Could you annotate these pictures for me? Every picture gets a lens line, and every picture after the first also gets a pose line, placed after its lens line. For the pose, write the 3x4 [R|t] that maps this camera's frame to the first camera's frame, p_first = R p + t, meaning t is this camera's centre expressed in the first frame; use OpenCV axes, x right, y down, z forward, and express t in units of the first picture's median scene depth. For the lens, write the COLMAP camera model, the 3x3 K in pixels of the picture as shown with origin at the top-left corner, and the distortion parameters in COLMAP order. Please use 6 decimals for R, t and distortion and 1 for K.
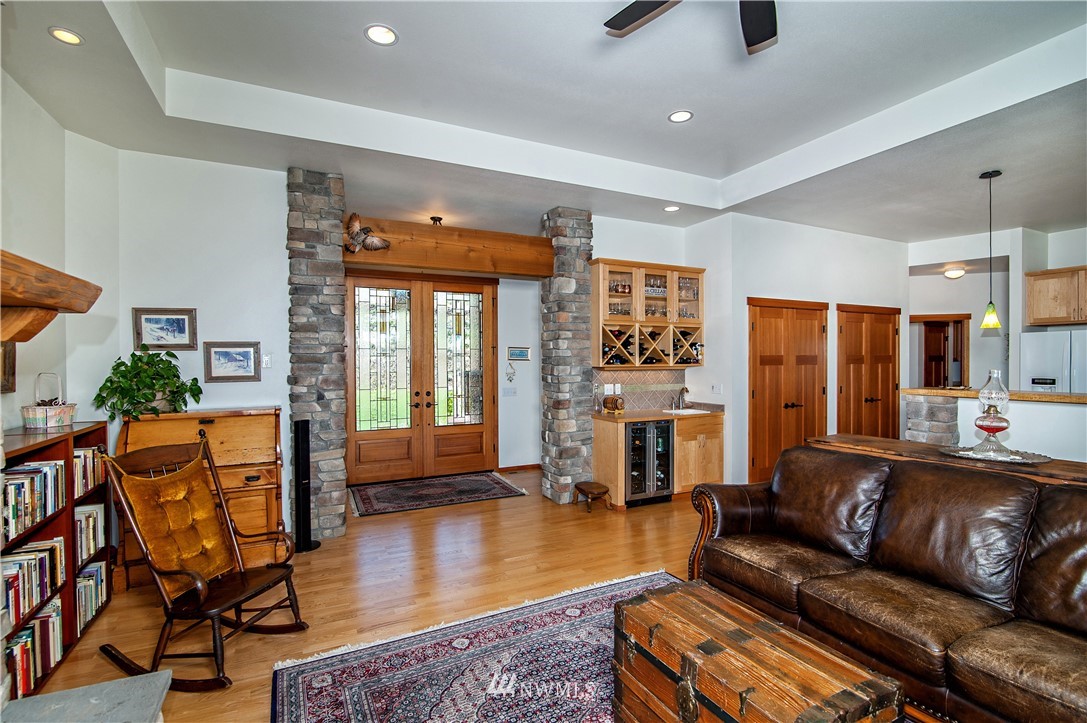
lens RADIAL K [[494.1, 0, 542.0], [0, 494.1, 364.6], [0, 0, 1]] dist [-0.018142, 0.000387]
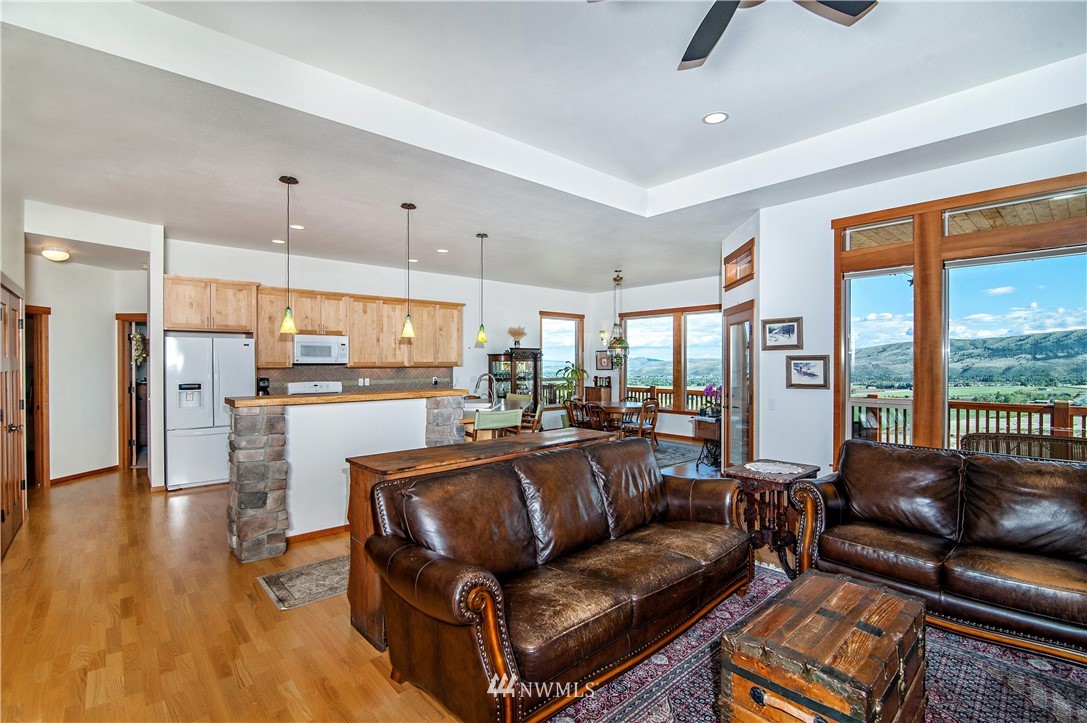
lens RADIAL K [[494.1, 0, 548.9], [0, 494.1, 365.3], [0, 0, 1]] dist [-0.018142, 0.000387]
pose [[-0.271252, 0.000203, 0.962508, -0.203729], [0.008057, 0.999965, 0.002060, -0.007938], [-0.962475, 0.008313, -0.271244, 0.789665]]
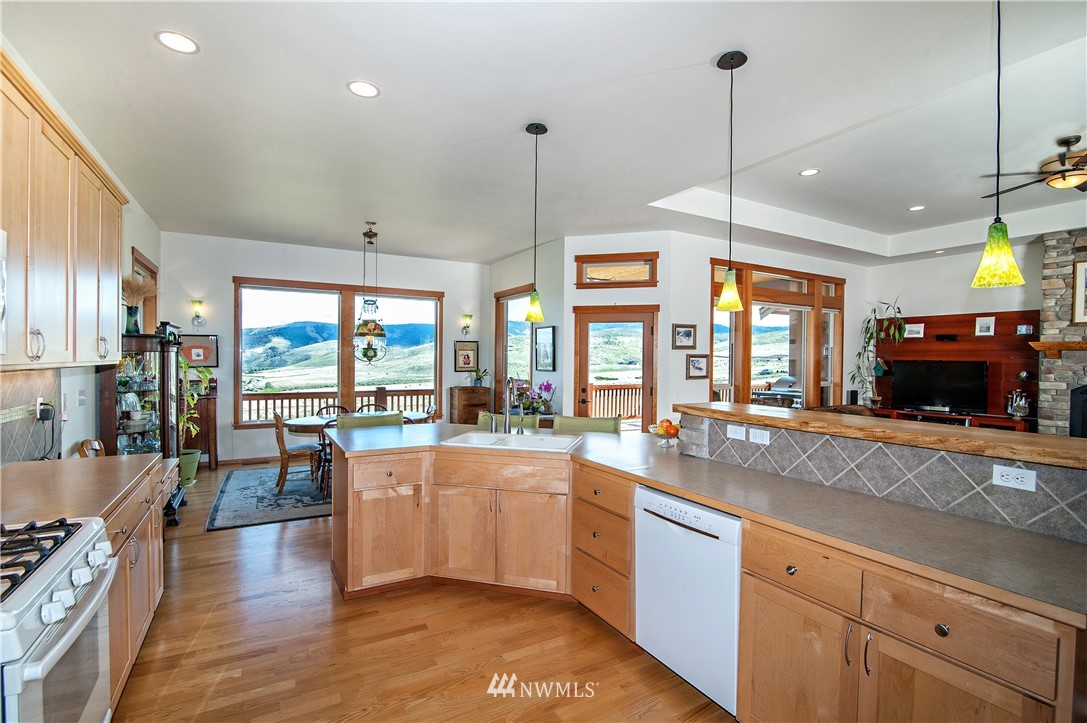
lens RADIAL K [[494.1, 0, 527.5], [0, 494.1, 362.4], [0, 0, 1]] dist [-0.018142, 0.000387]
pose [[-0.998674, -0.003156, -0.051377, 1.367995], [-0.003945, 0.999876, 0.015263, -0.019764], [0.051323, 0.015445, -0.998563, 1.405028]]
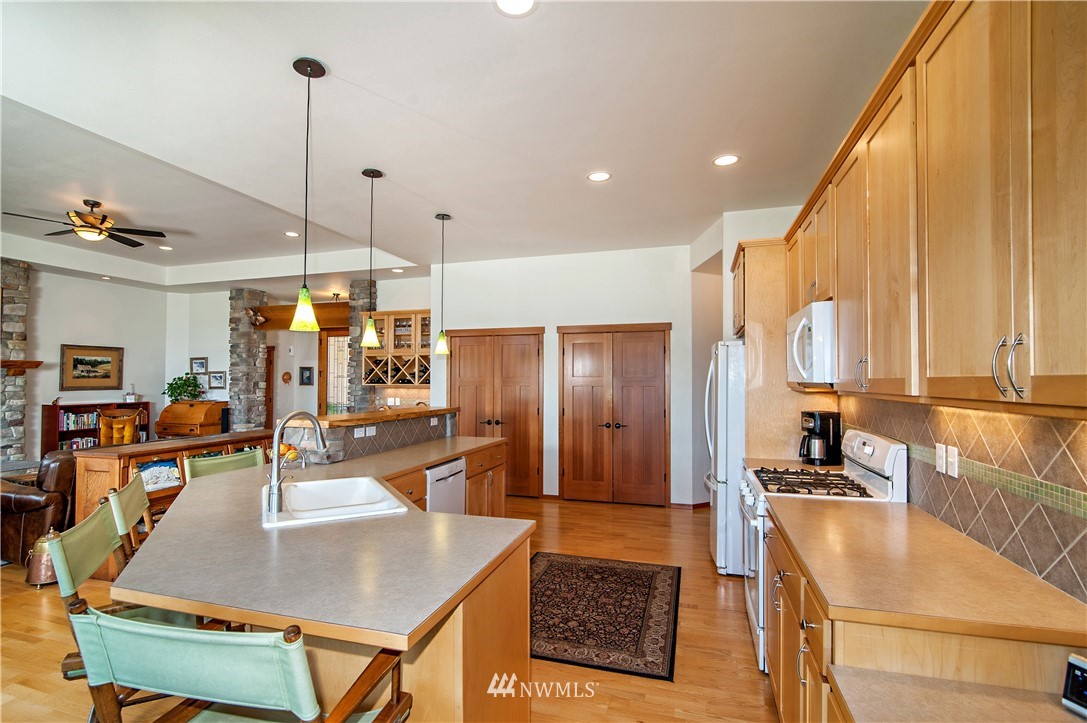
lens RADIAL K [[494.1, 0, 546.3], [0, 494.1, 369.4], [0, 0, 1]] dist [-0.018142, 0.000387]
pose [[0.742472, -0.008878, -0.669818, 1.909105], [-0.010401, 0.999639, -0.024779, -0.015305], [0.669796, 0.025364, 0.742112, 0.340746]]
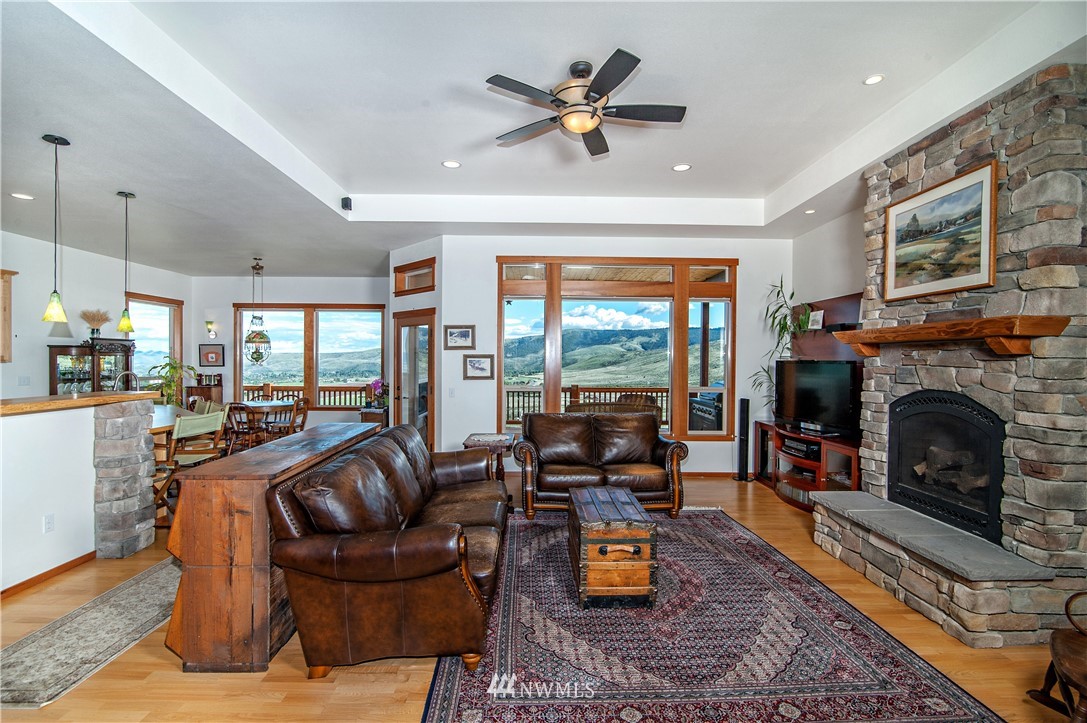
lens RADIAL K [[494.1, 0, 535.2], [0, 494.1, 367.1], [0, 0, 1]] dist [-0.018142, 0.000387]
pose [[-0.900355, -0.007024, 0.435099, -0.082083], [0.001002, 0.999834, 0.018216, -0.012417], [-0.435155, 0.016837, -0.900198, 1.203418]]
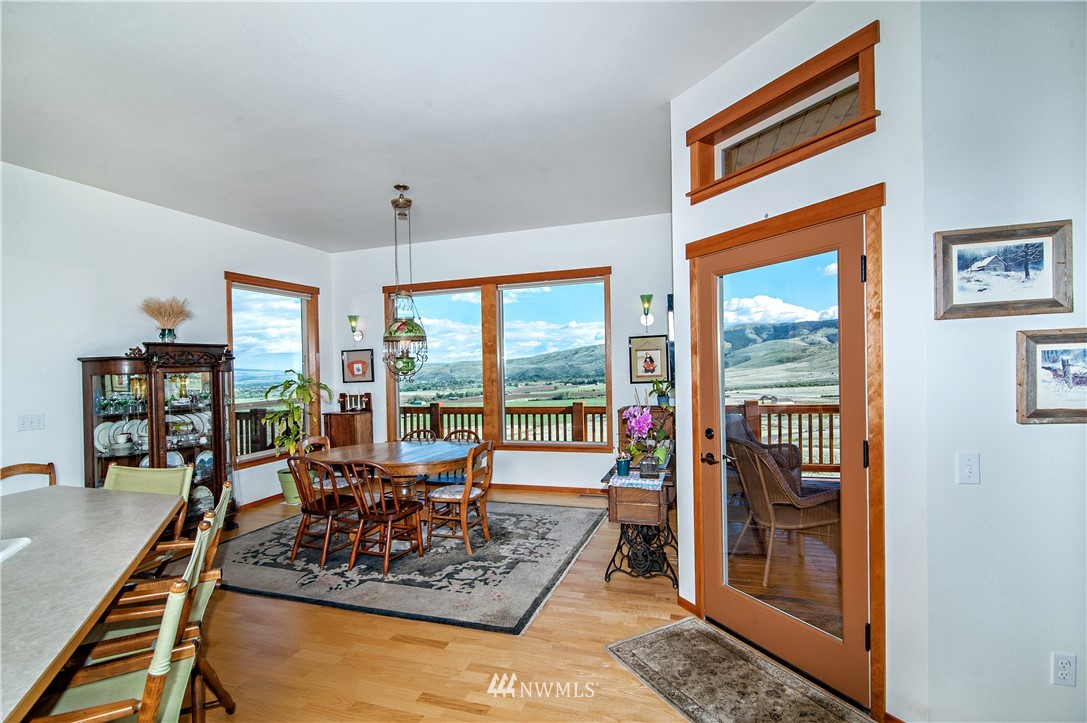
lens RADIAL K [[494.1, 0, 543.9], [0, 494.1, 358.5], [0, 0, 1]] dist [-0.018142, 0.000387]
pose [[-0.723345, 0.035088, 0.689595, 0.805599], [0.039053, 0.999188, -0.009876, -0.012616], [-0.689382, 0.019787, -0.724128, 0.494545]]
